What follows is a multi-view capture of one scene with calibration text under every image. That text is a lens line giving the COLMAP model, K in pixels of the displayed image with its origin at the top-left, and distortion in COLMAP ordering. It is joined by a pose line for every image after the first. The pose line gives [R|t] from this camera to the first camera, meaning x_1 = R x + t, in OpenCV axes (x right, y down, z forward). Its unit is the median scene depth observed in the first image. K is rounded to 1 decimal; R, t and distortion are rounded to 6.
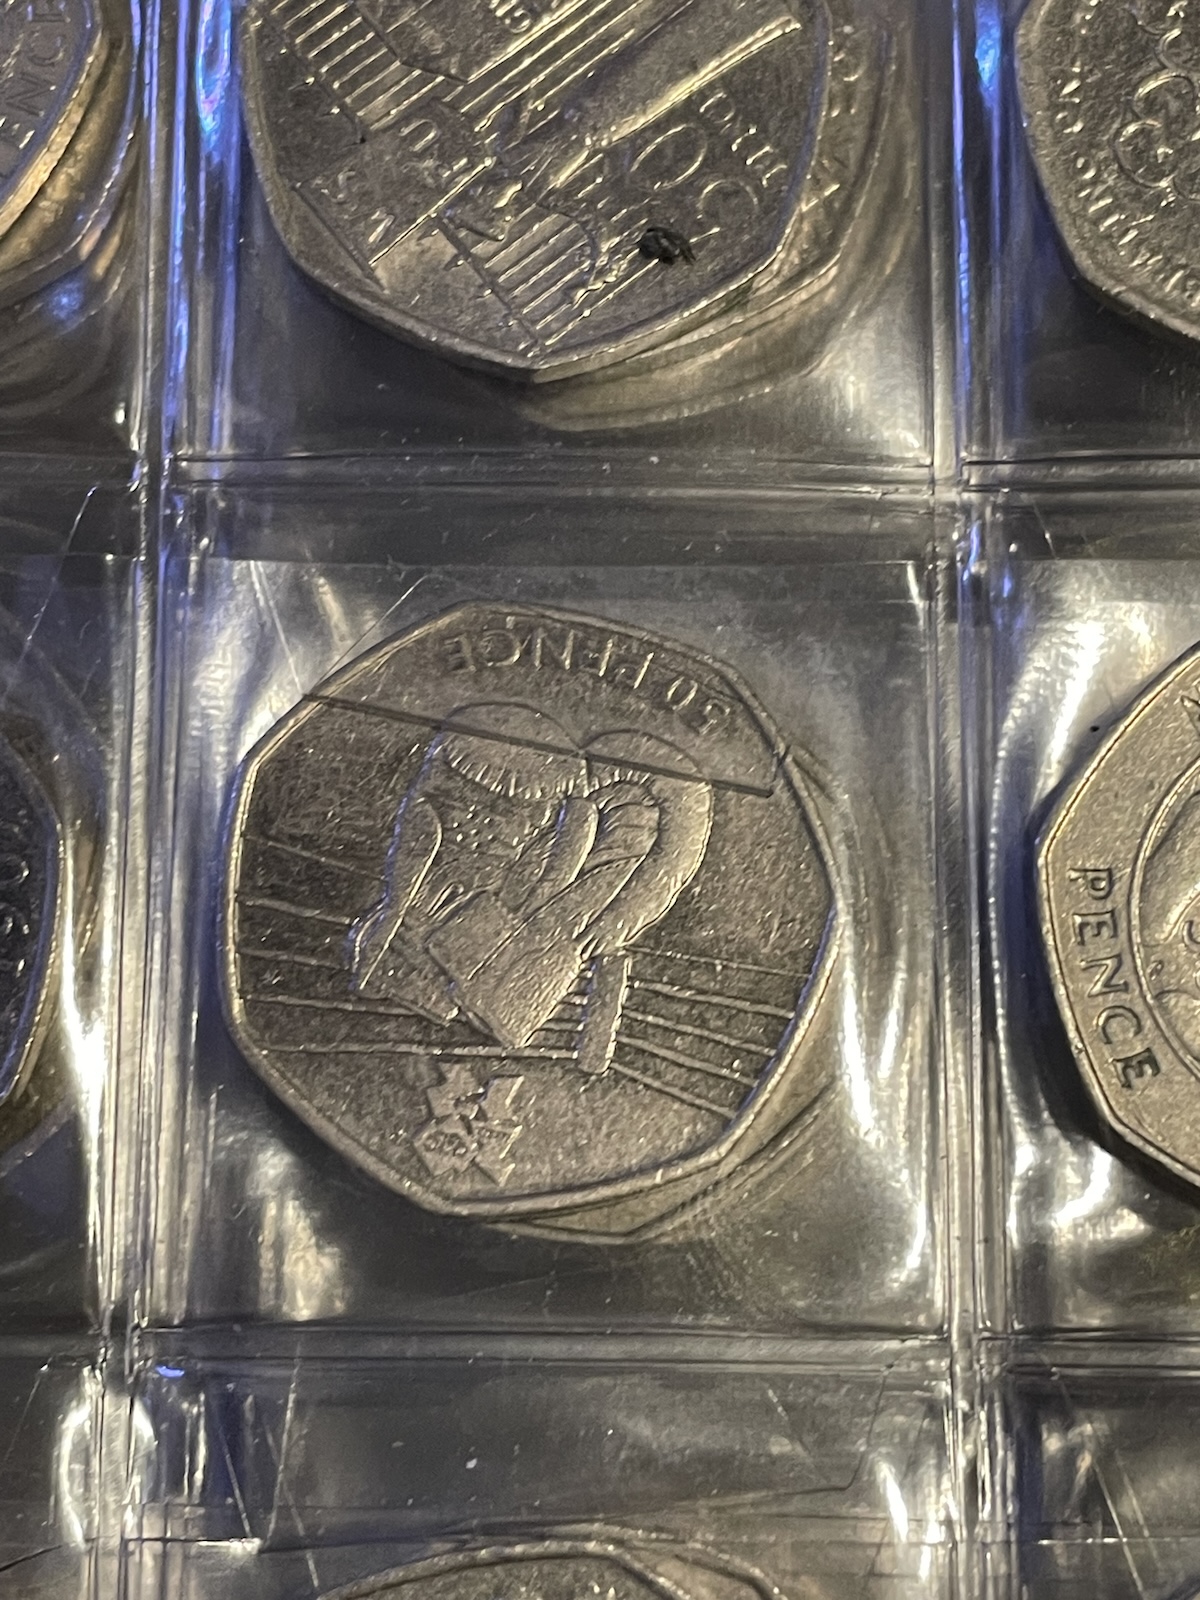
lens RADIAL K [[2754.8, 0, 599.8], [0, 2754.8, 793.1], [0, 0, 1]] dist [0.157101, 0.000000]
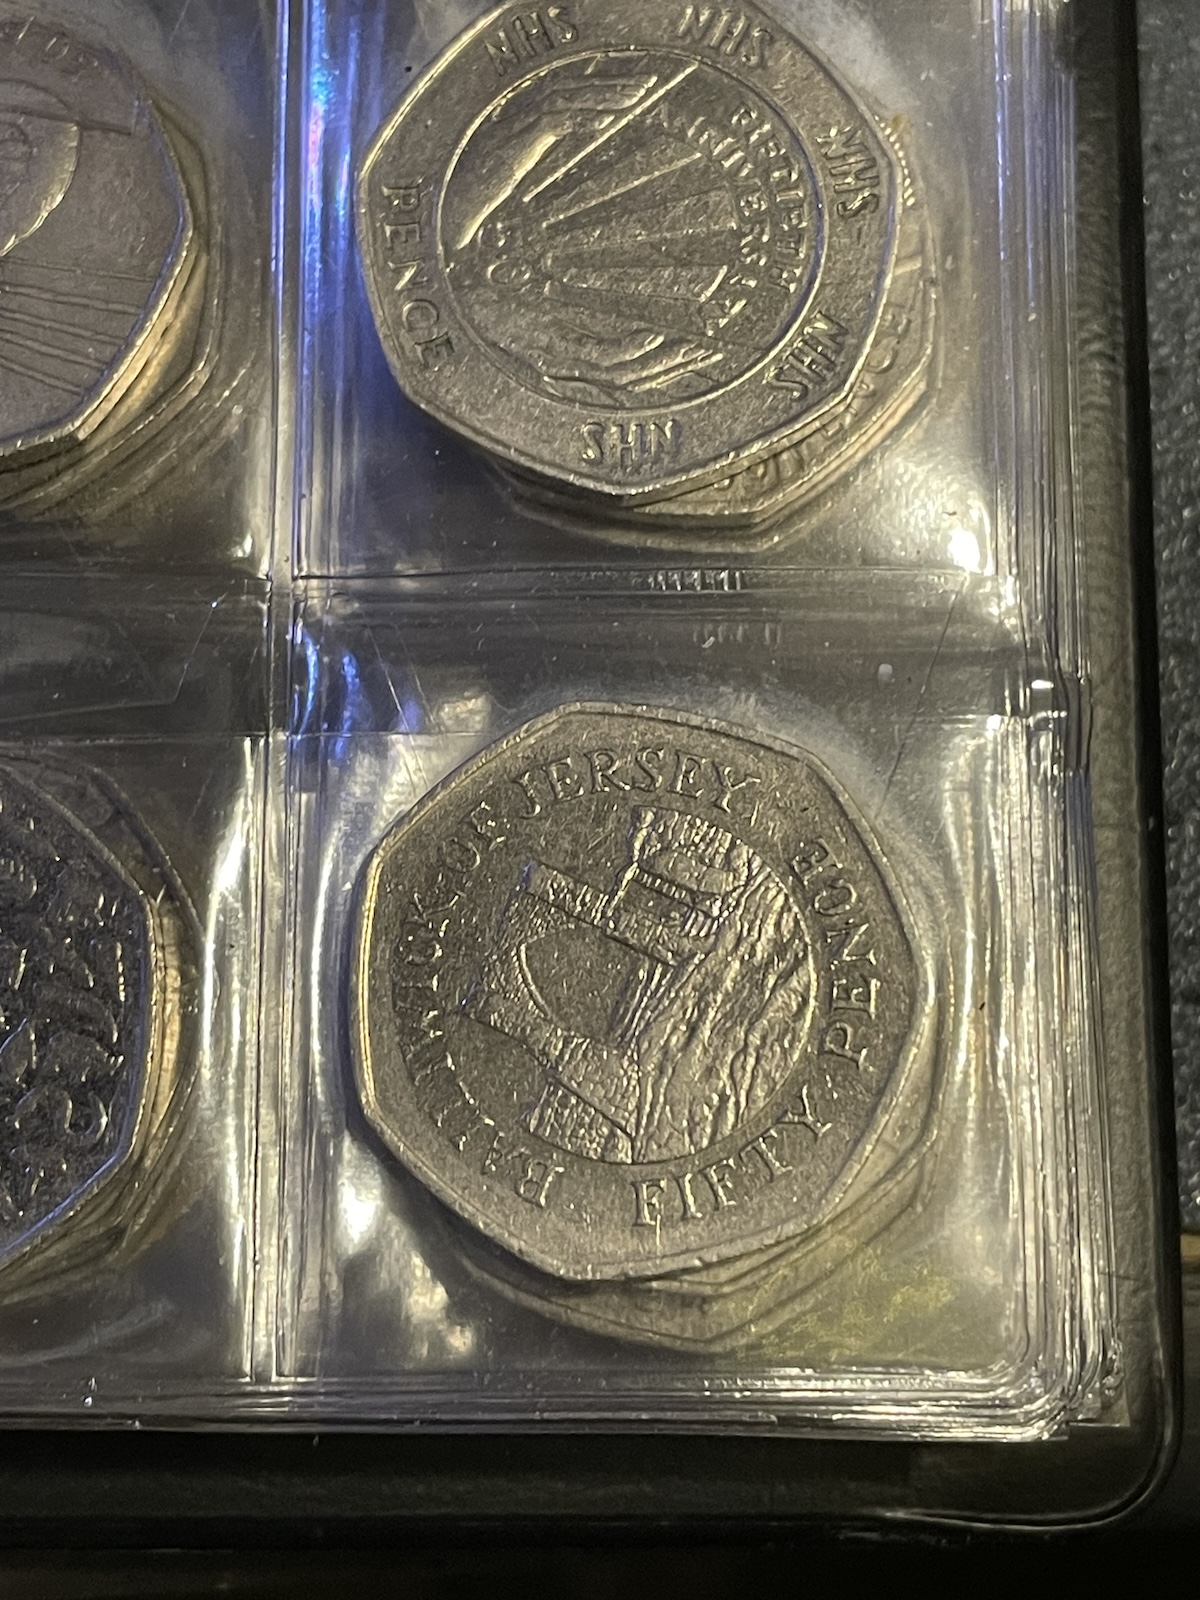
lens RADIAL K [[2754.8, 0, 595.5], [0, 2754.8, 803.0], [0, 0, 1]] dist [0.157101, 0.000000]
pose [[0.999057, -0.012226, -0.041669, 0.304556], [0.010448, 0.999036, -0.042643, 0.336066], [0.042150, 0.042167, 0.998221, -0.144502]]
